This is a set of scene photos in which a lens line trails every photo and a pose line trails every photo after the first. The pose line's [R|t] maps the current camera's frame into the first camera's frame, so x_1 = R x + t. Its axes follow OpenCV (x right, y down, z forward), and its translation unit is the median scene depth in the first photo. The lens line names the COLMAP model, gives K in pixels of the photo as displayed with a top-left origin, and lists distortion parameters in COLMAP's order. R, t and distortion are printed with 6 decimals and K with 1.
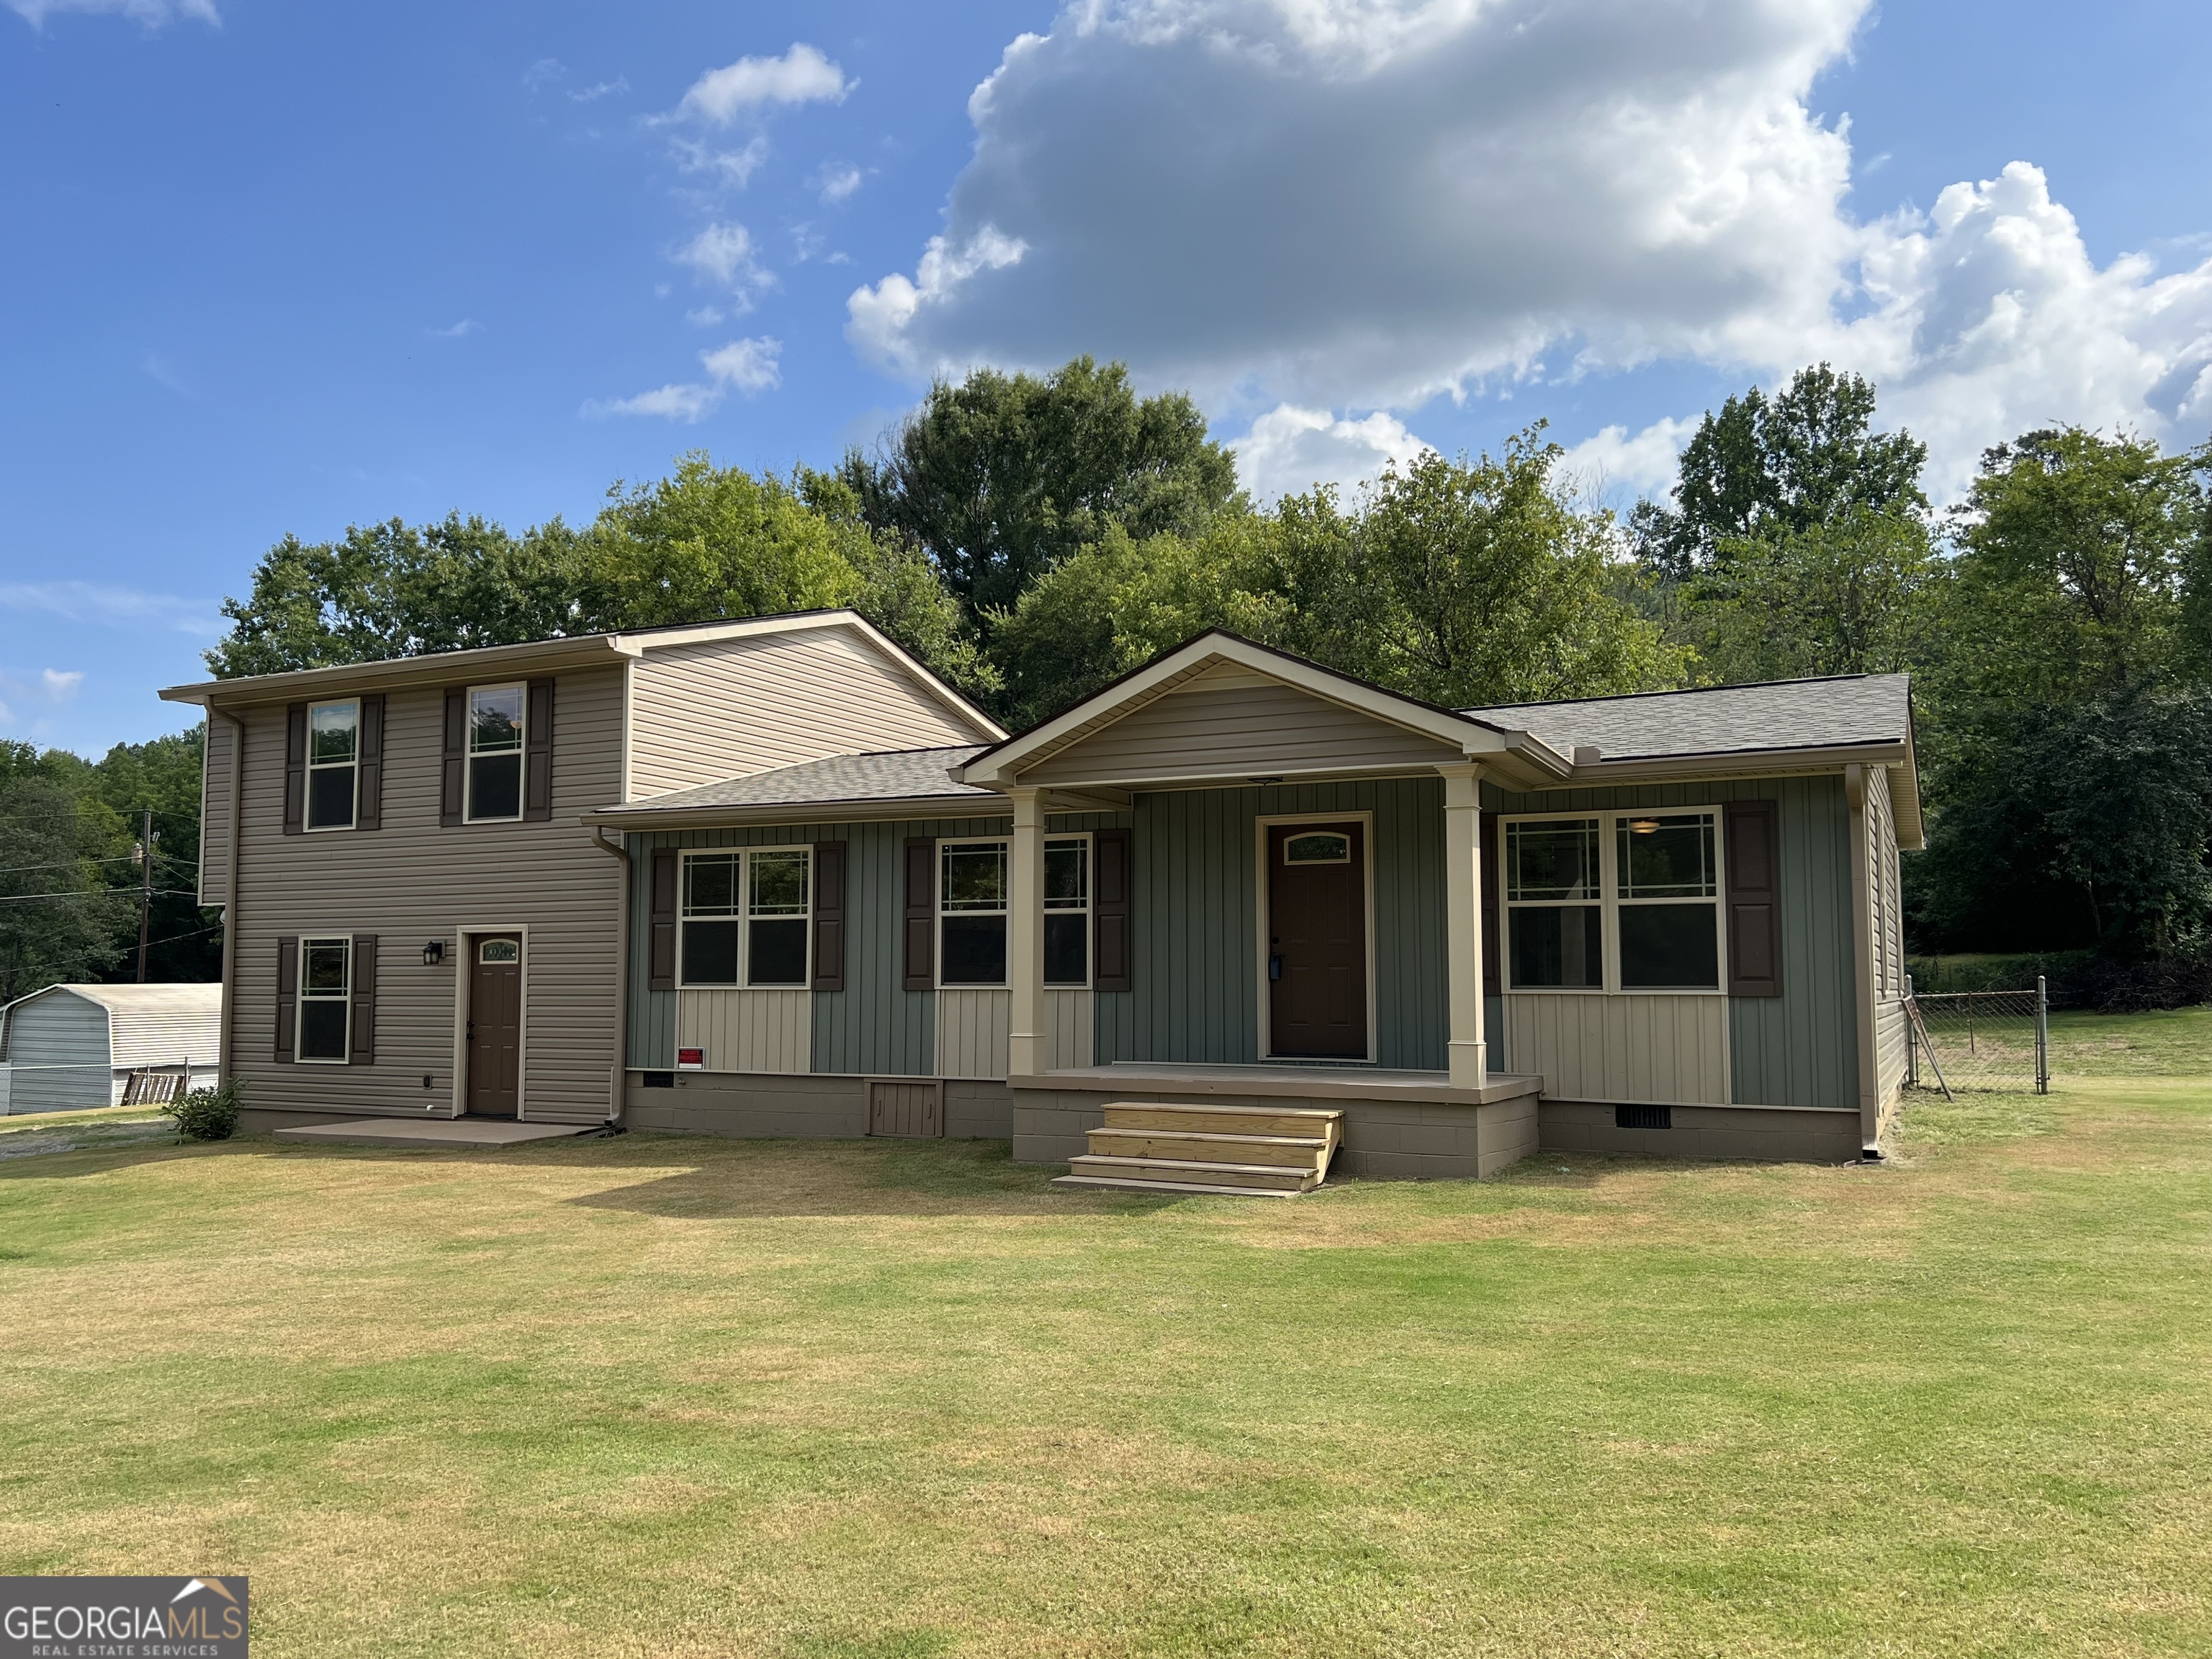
lens RADIAL K [[1725.6, 0, 1065.1], [0, 1725.6, 832.0], [0, 0, 1]] dist [0.085657, -0.004356]
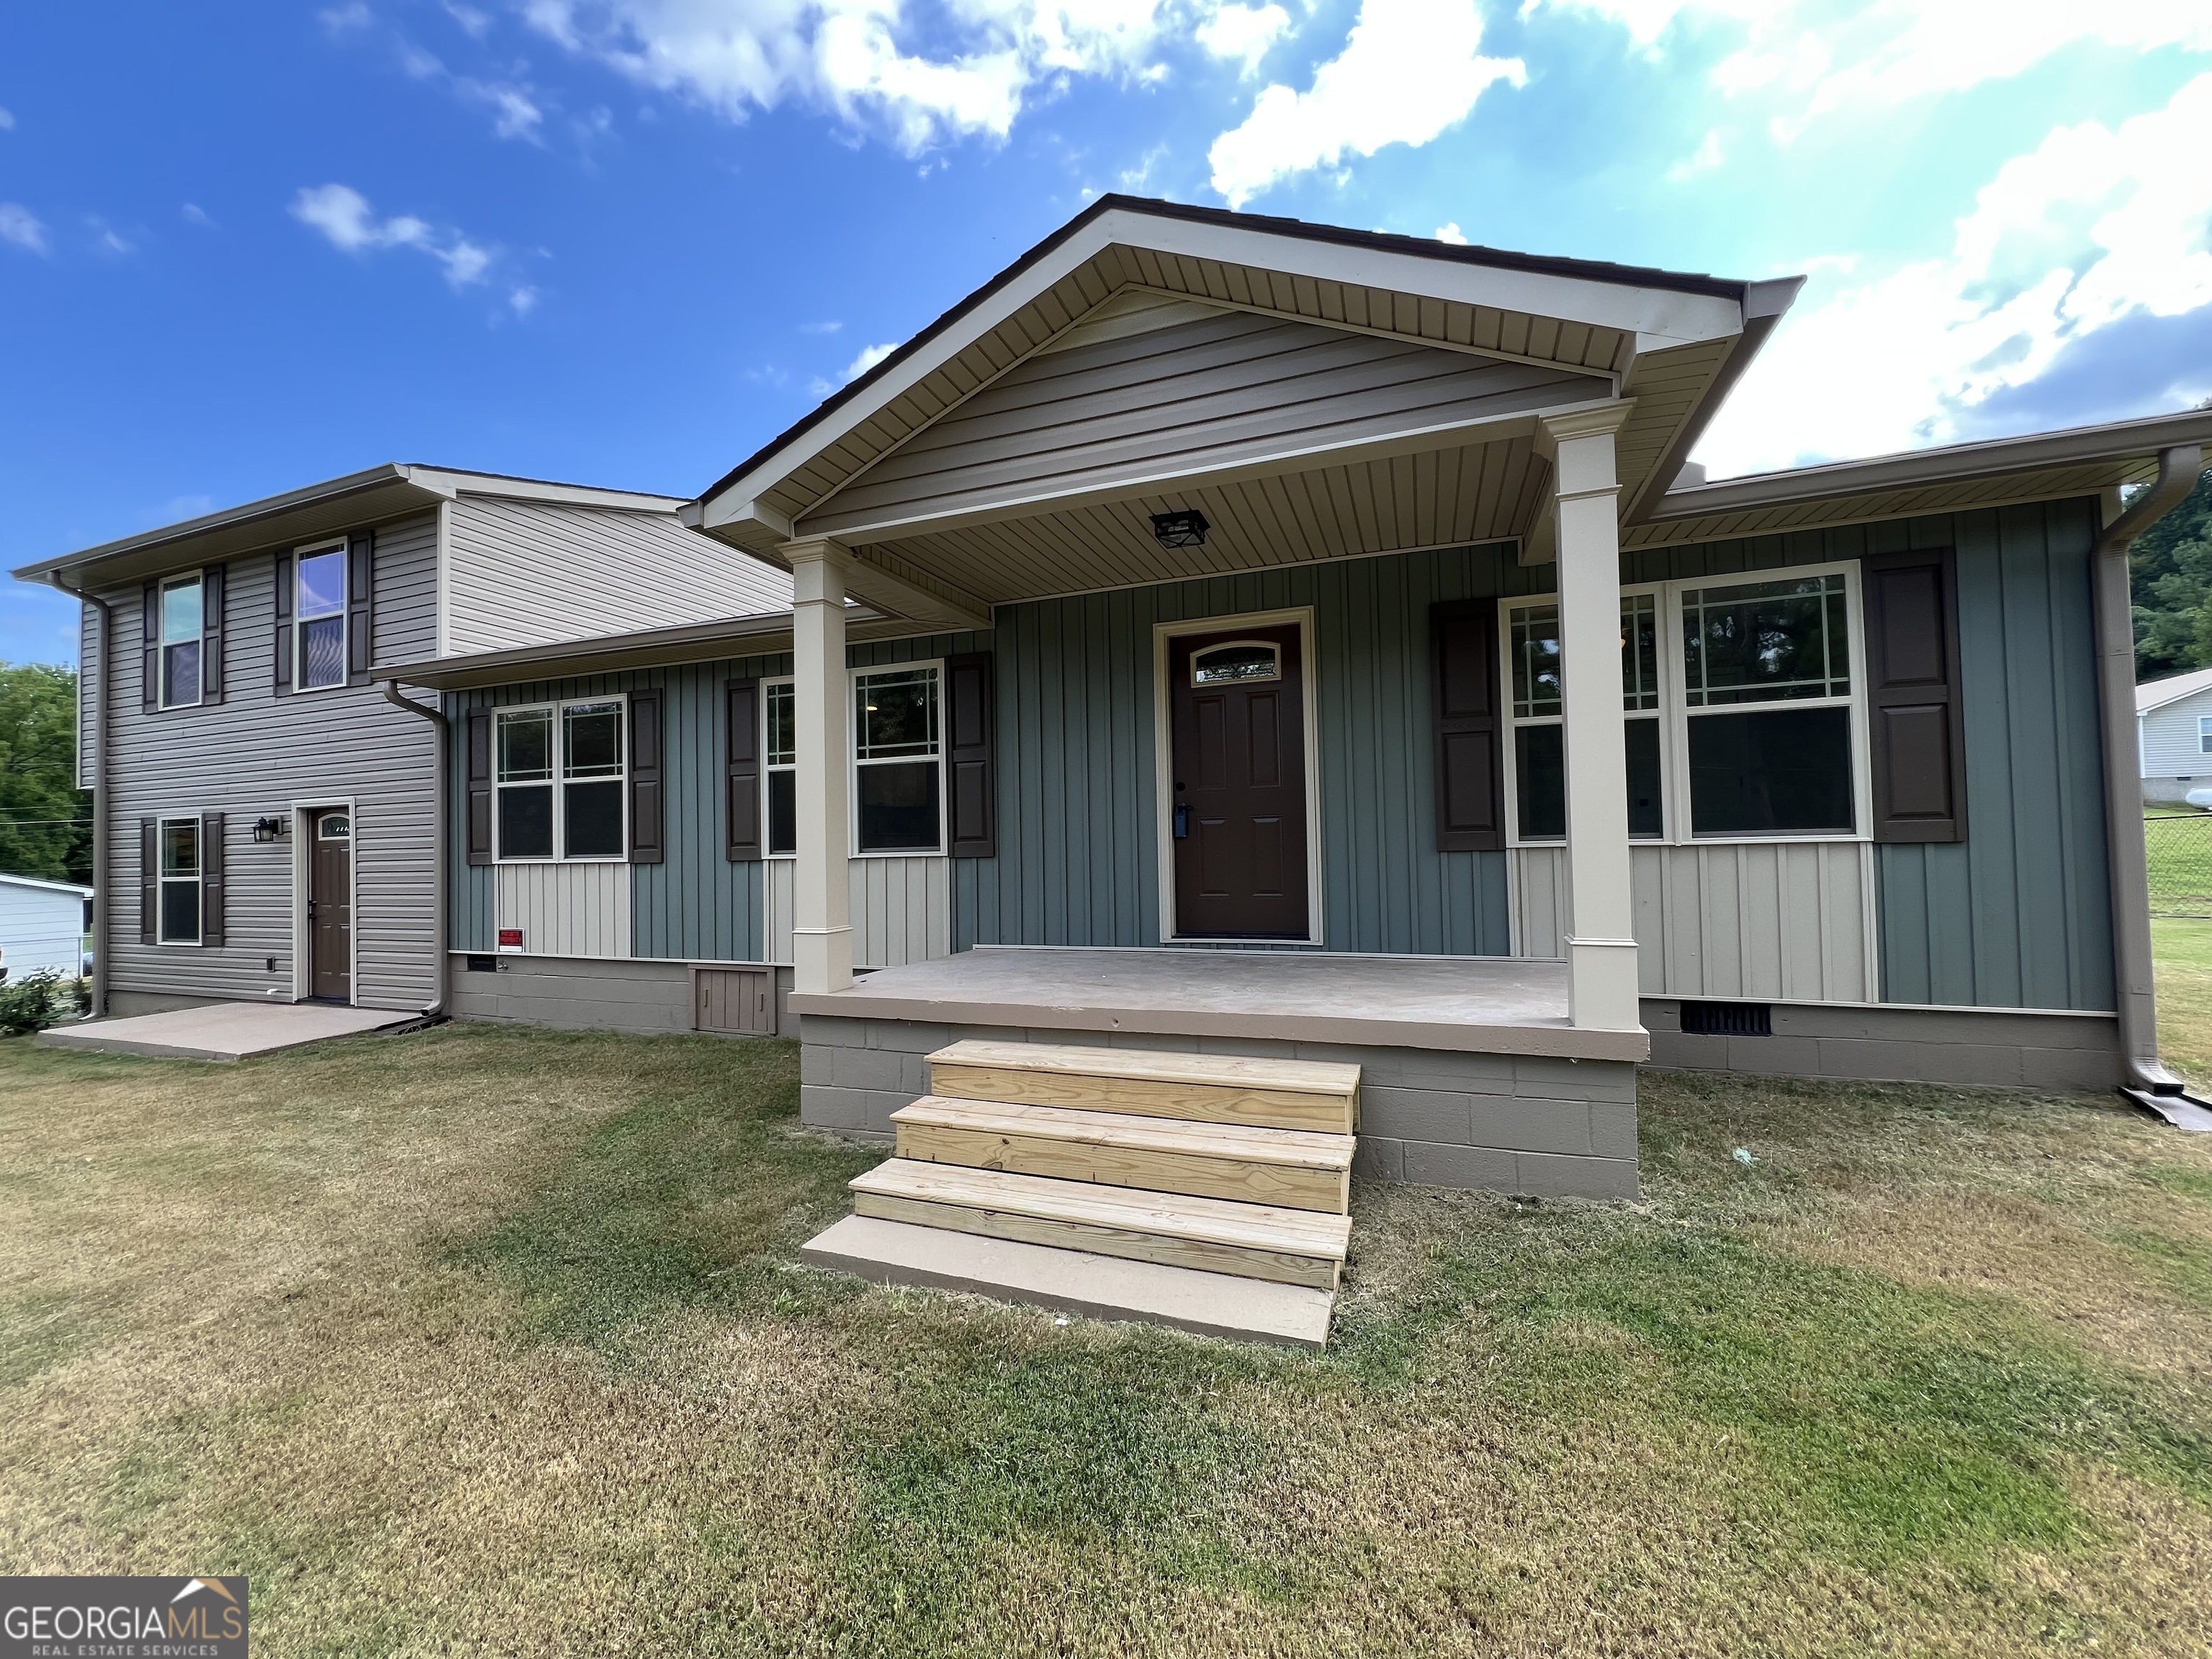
lens RADIAL K [[868.6, 0, 1099.7], [0, 868.6, 821.2], [0, 0, 1]] dist [-0.002083, -0.000215]
pose [[0.992699, -0.019448, 0.119038, 0.034623], [0.012367, 0.998125, 0.059940, 0.047220], [-0.119981, -0.058030, 0.991079, 0.537341]]
